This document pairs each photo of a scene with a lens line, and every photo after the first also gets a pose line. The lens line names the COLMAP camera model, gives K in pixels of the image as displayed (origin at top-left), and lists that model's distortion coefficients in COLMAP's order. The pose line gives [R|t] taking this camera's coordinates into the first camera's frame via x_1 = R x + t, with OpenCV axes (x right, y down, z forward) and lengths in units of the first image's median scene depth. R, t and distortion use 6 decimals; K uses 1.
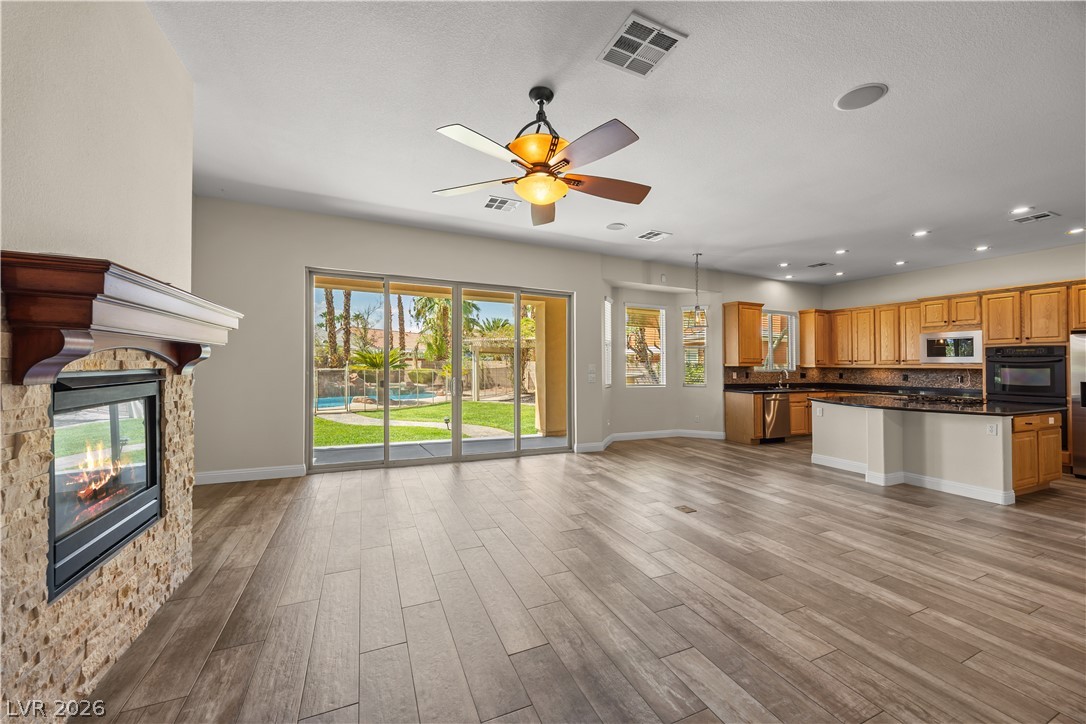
lens RADIAL K [[413.2, 0, 551.9], [0, 413.2, 354.6], [0, 0, 1]] dist [-0.000549, -0.000455]
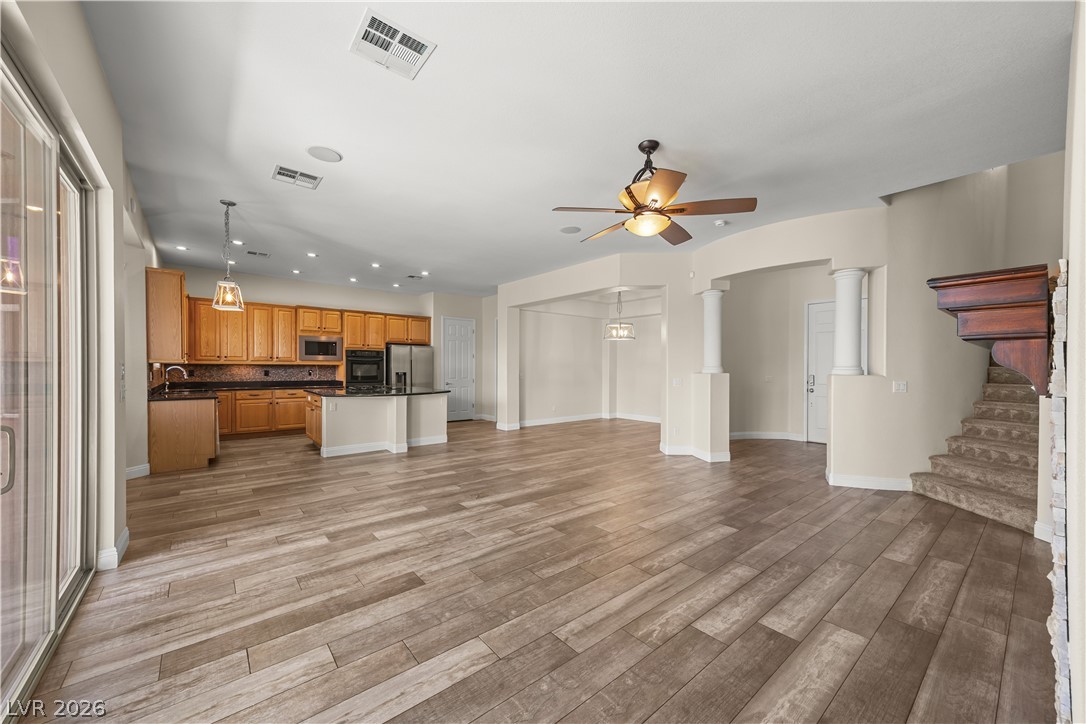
lens RADIAL K [[415.1, 0, 546.9], [0, 415.1, 372.5], [0, 0, 1]] dist [0.019044, 0.000069]
pose [[-0.260598, -0.025447, 0.965112, -0.487300], [-0.034723, 0.999253, 0.016971, 0.011728], [-0.964823, -0.029089, -0.261287, 0.693178]]
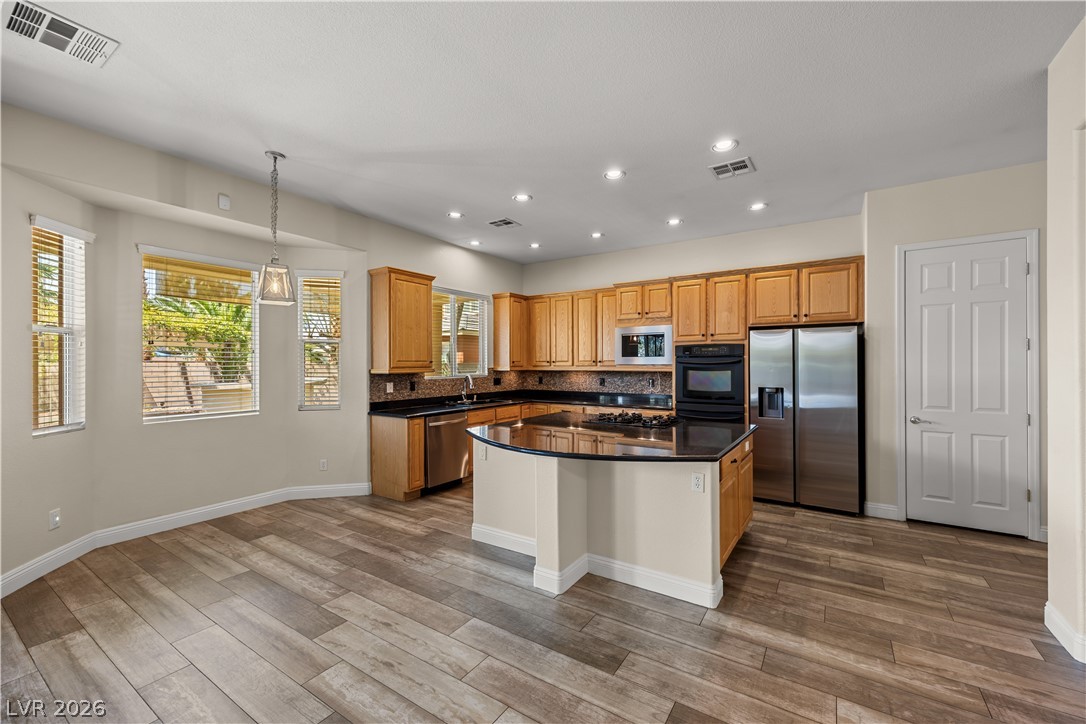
lens RADIAL K [[436.2, 0, 550.7], [0, 436.2, 366.2], [0, 0, 1]] dist [0.012687, 0.000000]
pose [[0.842937, -0.018647, 0.537689, 0.365174], [-0.000246, 0.999386, 0.035044, -0.006810], [-0.538012, -0.029672, 0.842415, 0.390919]]
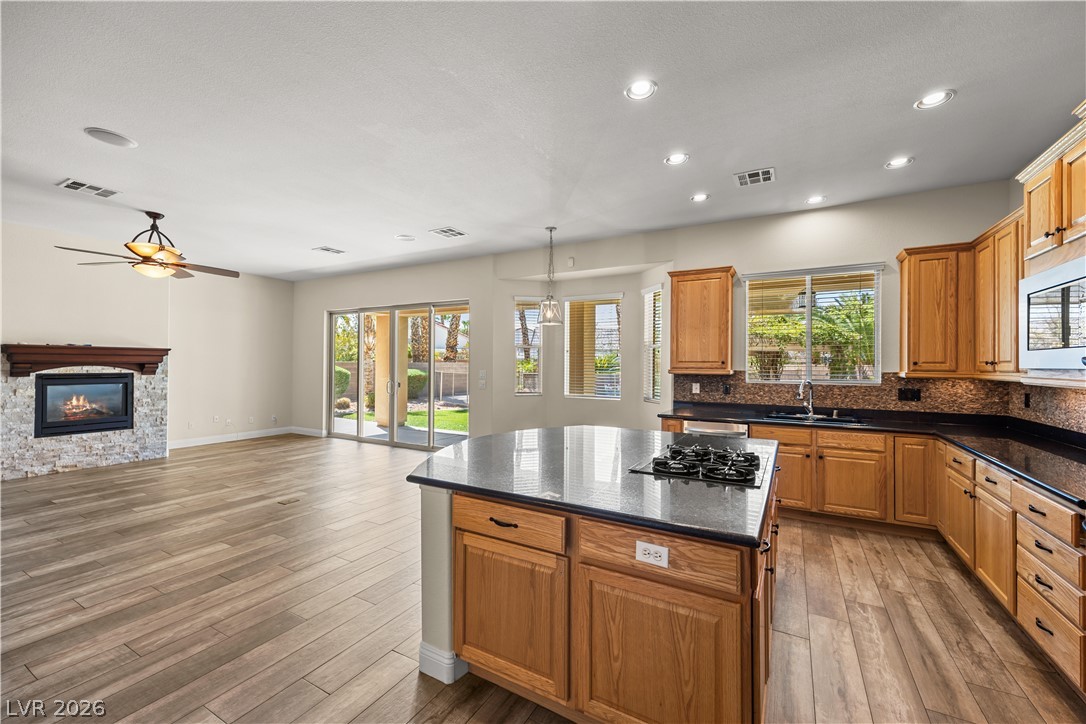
lens RADIAL K [[431.0, 0, 552.7], [0, 431.0, 368.6], [0, 0, 1]] dist [0.001843, -0.000119]
pose [[0.599494, -0.001718, -0.800377, 1.039514], [0.021447, 0.999673, 0.013918, 0.007900], [0.800092, -0.025510, 0.599335, 0.542773]]
